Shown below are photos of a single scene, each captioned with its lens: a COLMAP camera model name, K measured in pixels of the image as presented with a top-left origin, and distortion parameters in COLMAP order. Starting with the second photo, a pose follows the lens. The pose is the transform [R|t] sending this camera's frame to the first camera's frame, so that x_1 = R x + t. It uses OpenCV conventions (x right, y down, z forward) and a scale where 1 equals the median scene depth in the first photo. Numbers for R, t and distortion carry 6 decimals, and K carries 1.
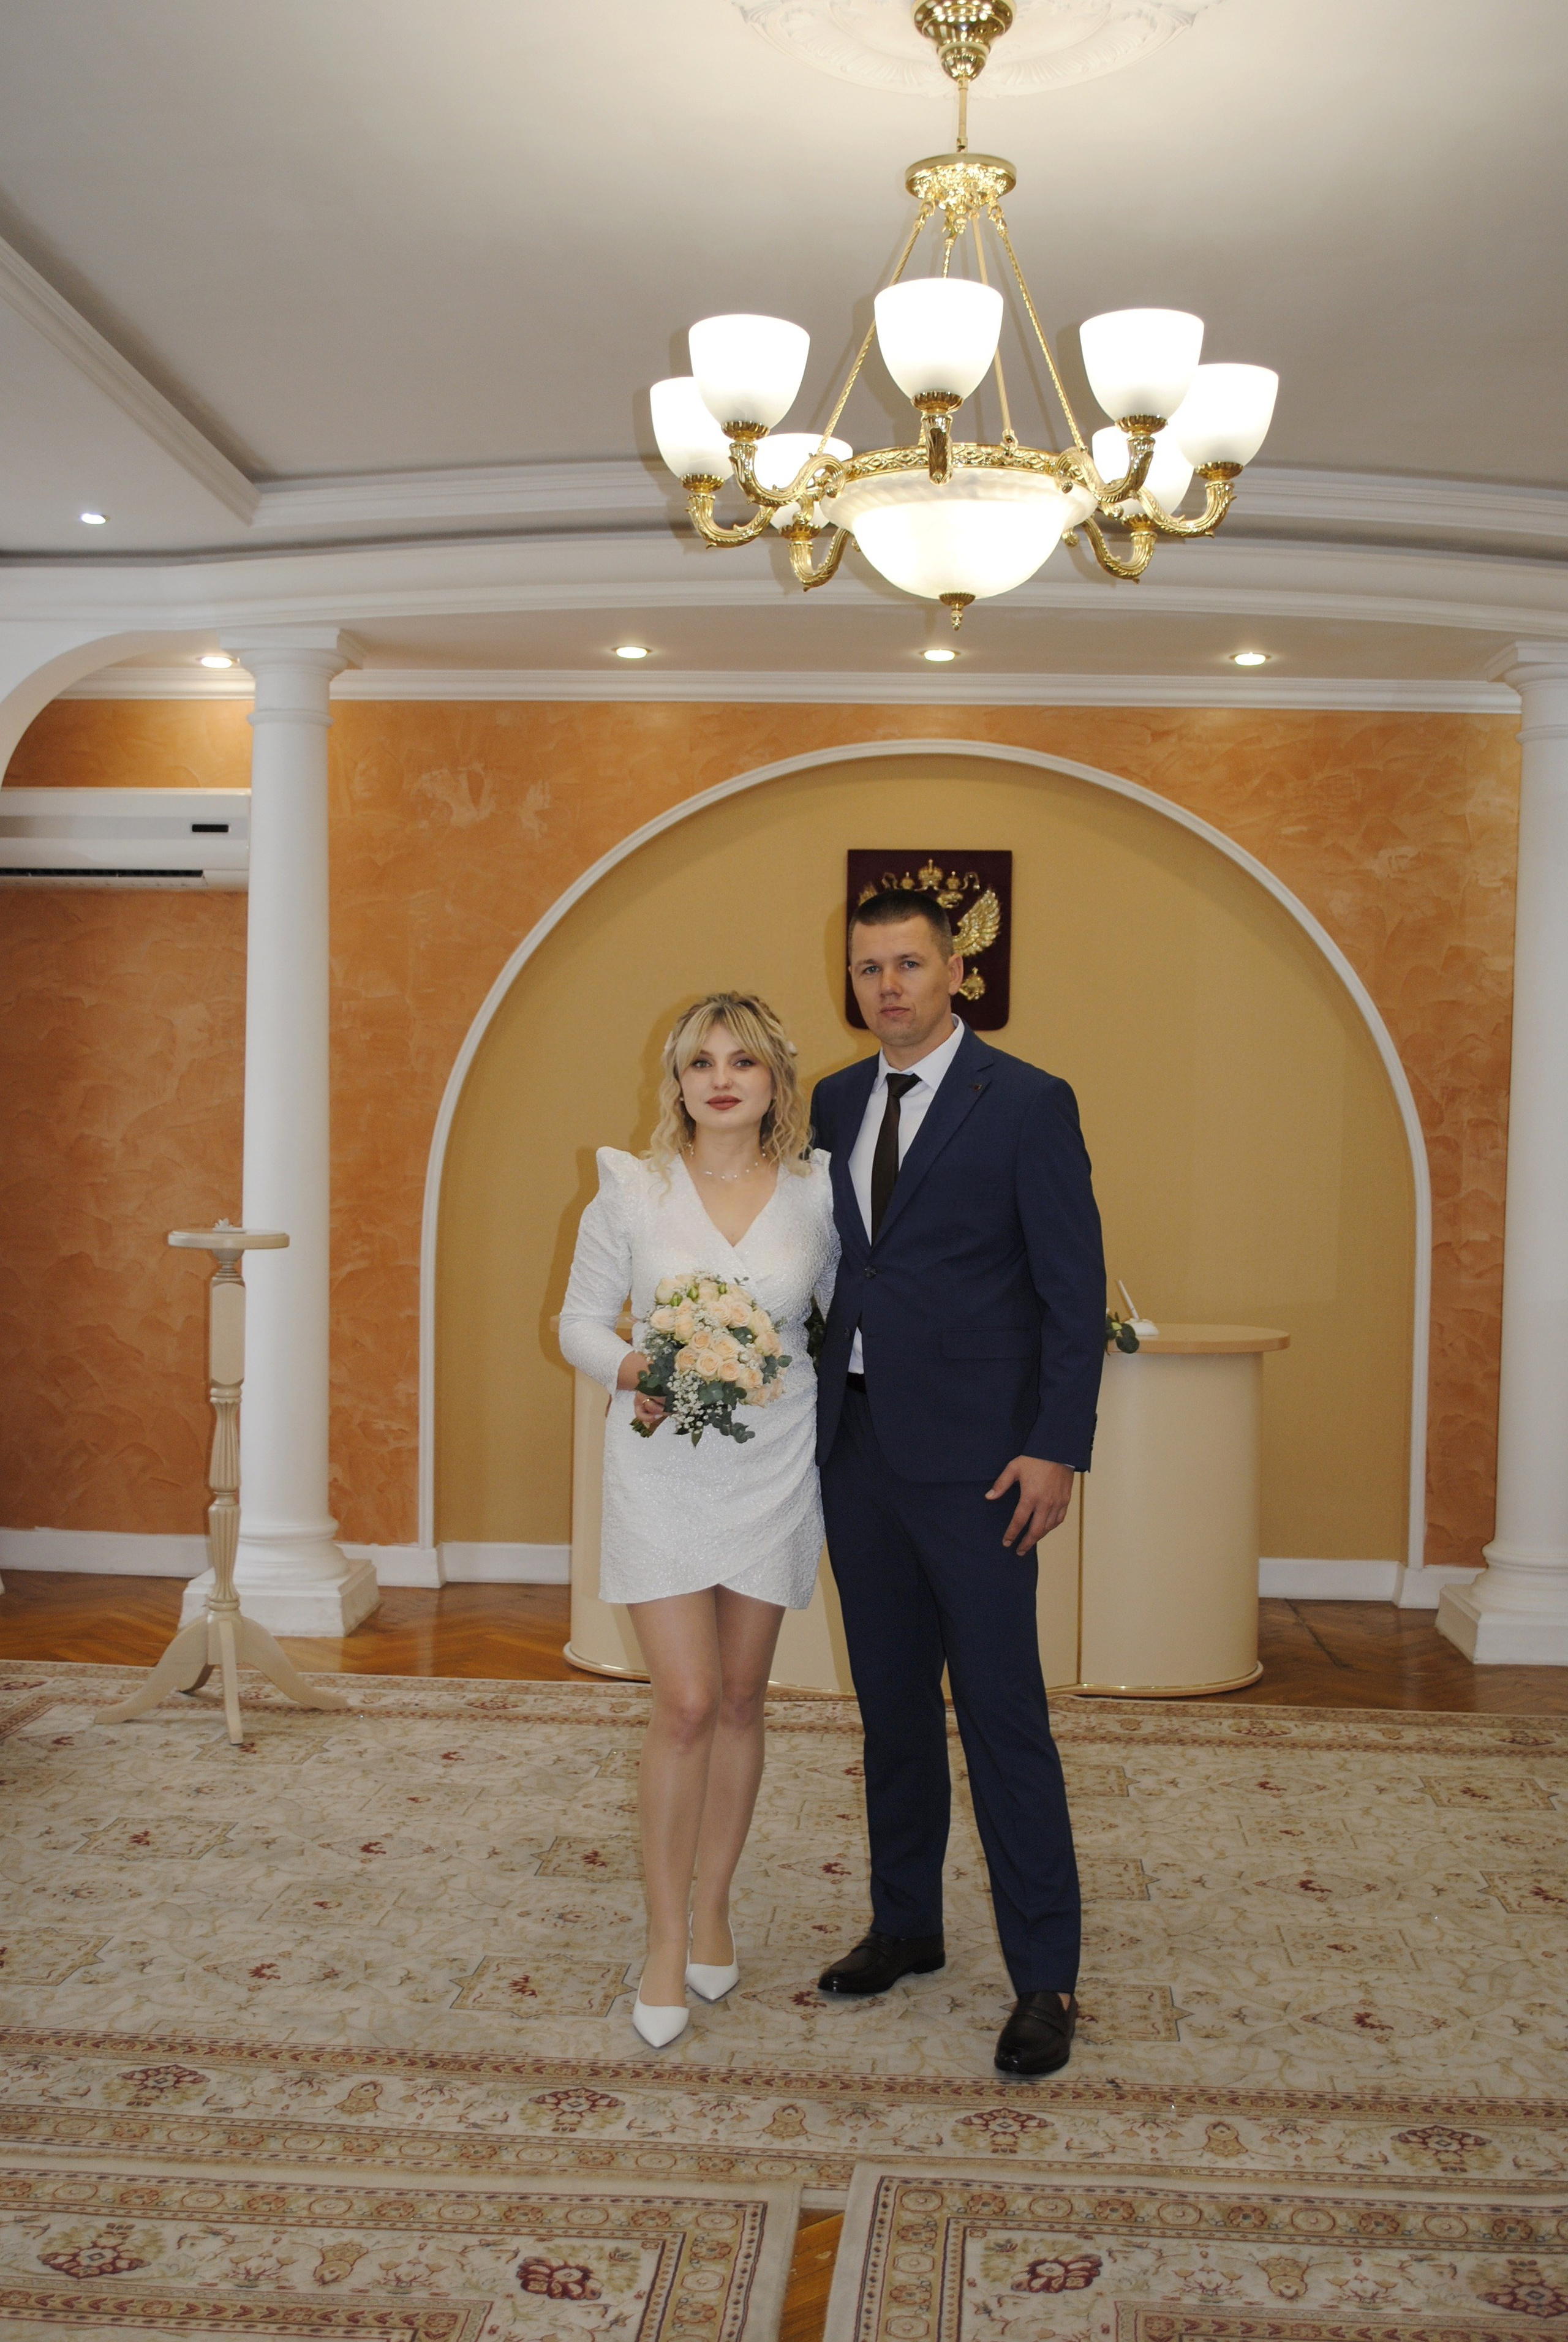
lens RADIAL K [[2439.4, 0, 786.9], [0, 2439.4, 1182.5], [0, 0, 1]] dist [-0.060347, 0.019610]
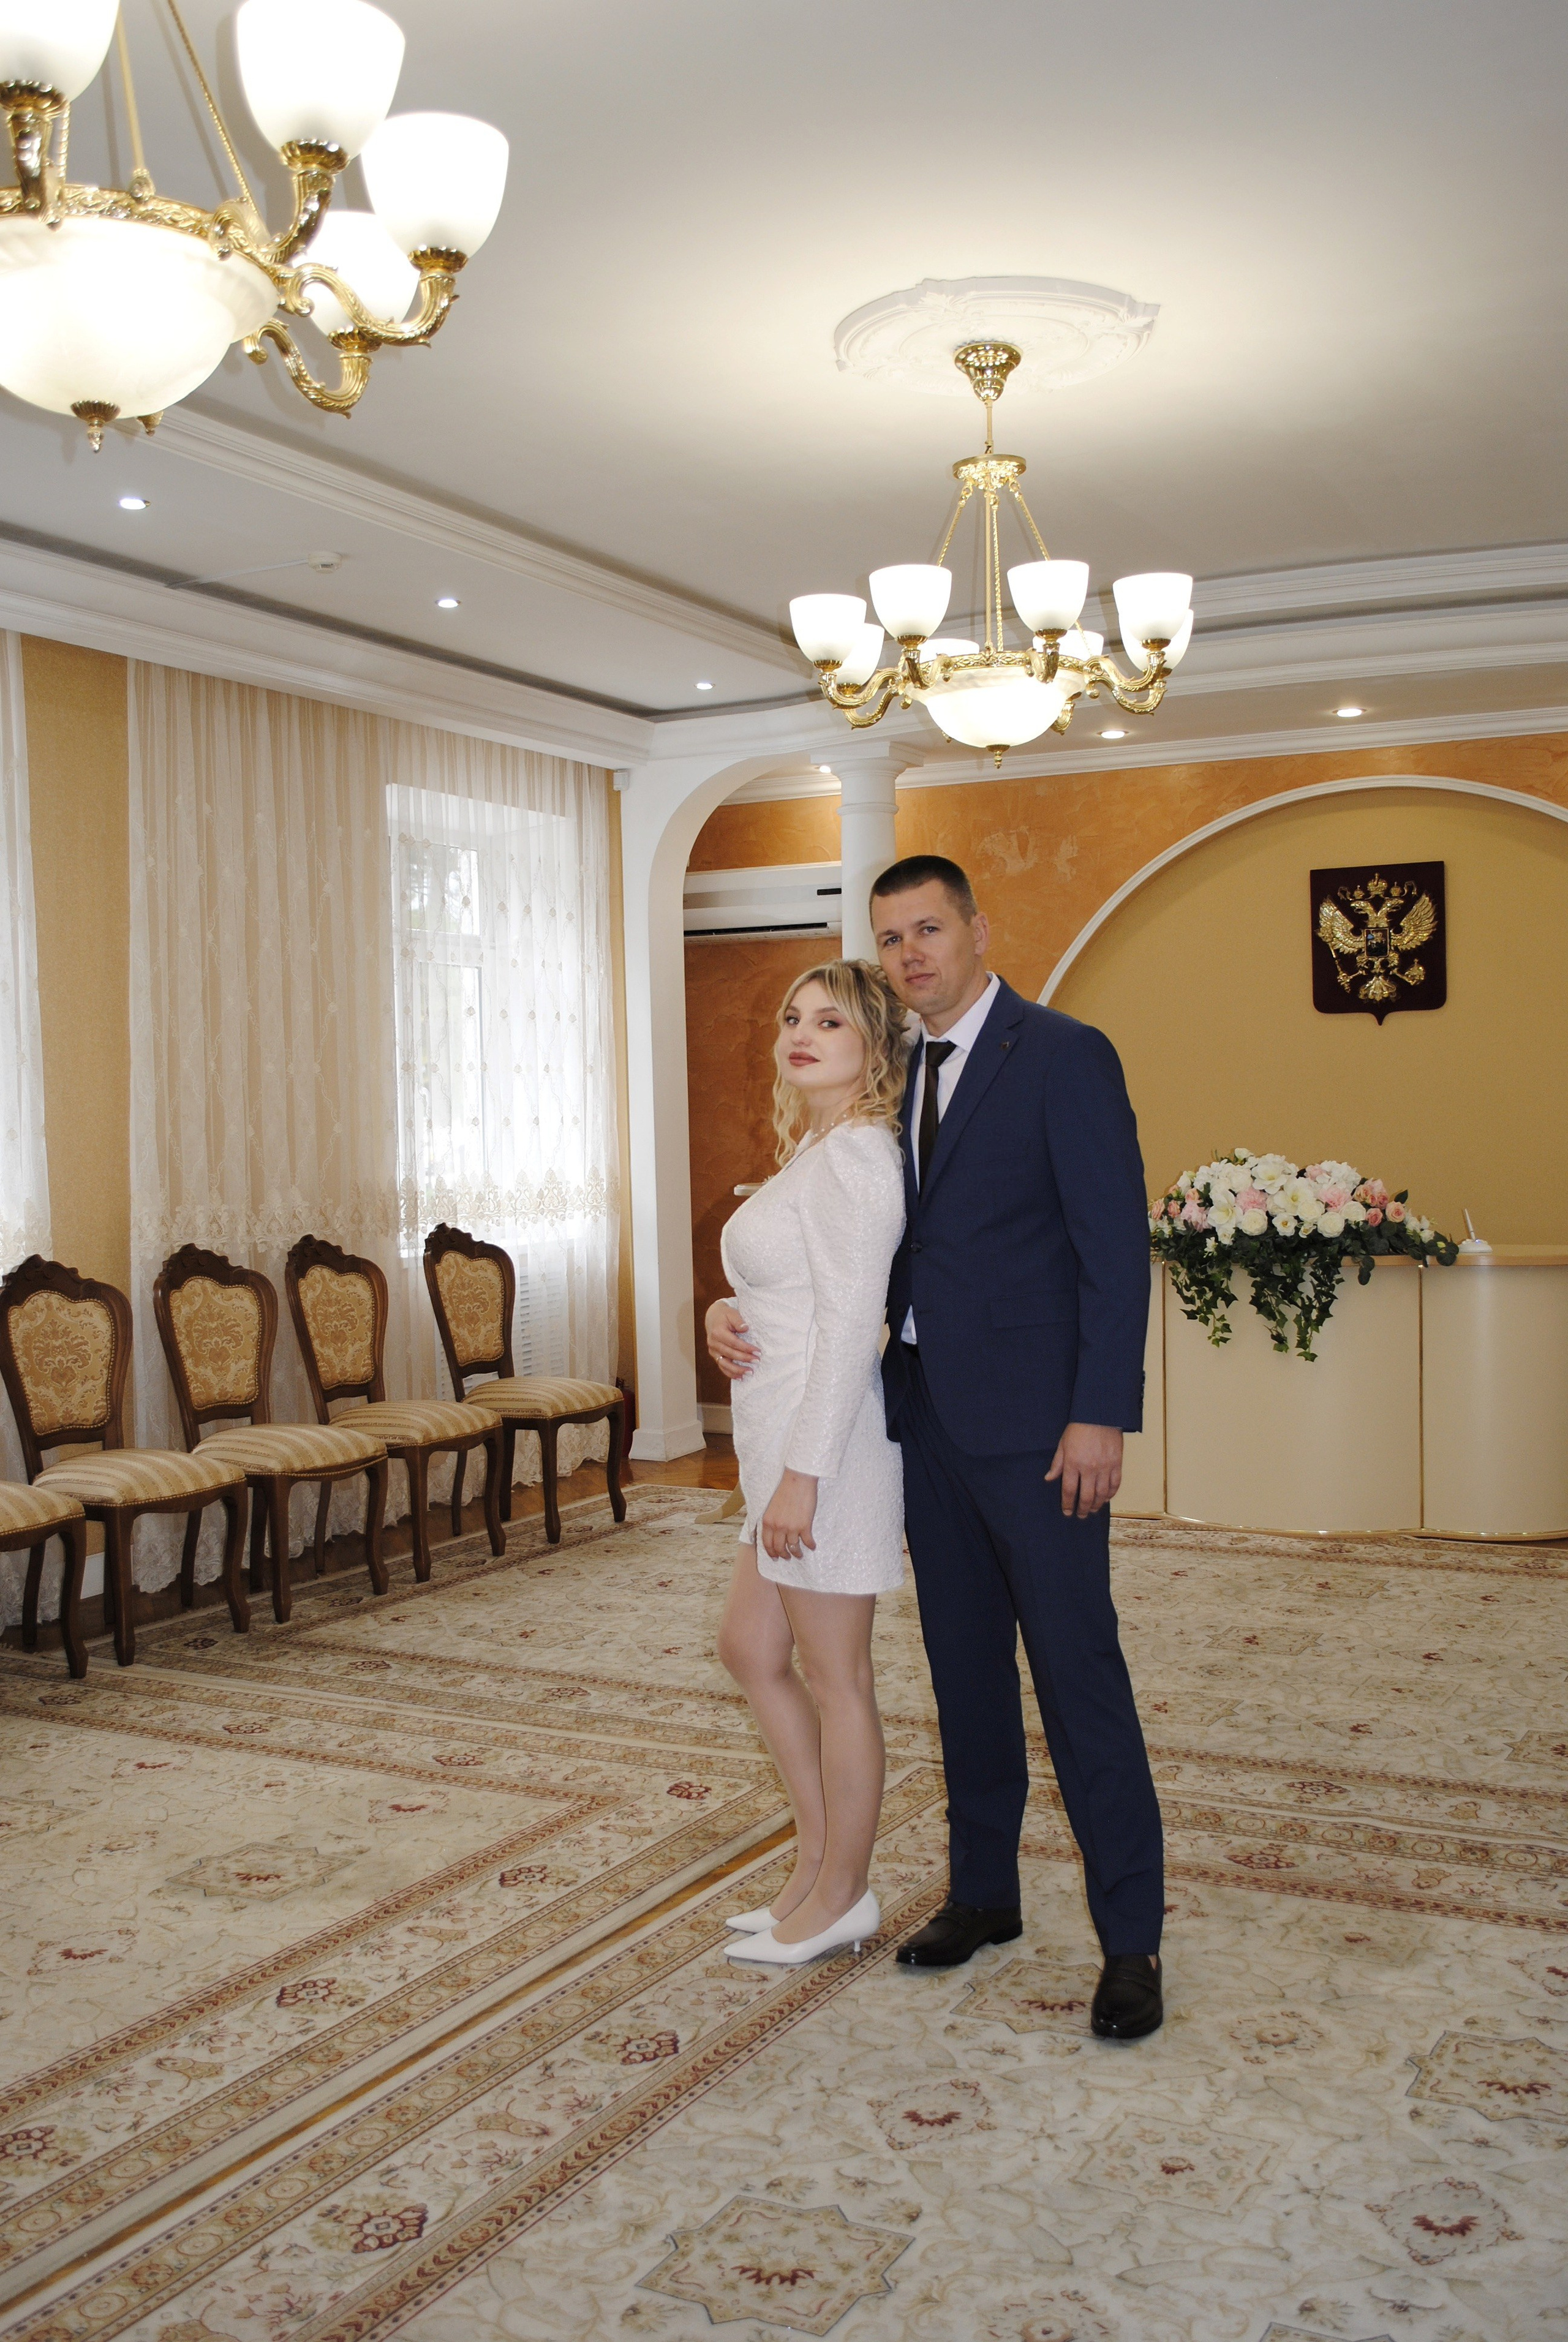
lens RADIAL K [[2259.9, 0, 787.8], [0, 2259.9, 1187.5], [0, 0, 1]] dist [-0.068487, 0.010678]
pose [[0.909441, -0.021406, -0.415281, 0.385637], [0.027572, 0.999581, 0.008857, 0.012256], [0.414918, -0.019505, 0.909650, -0.243008]]
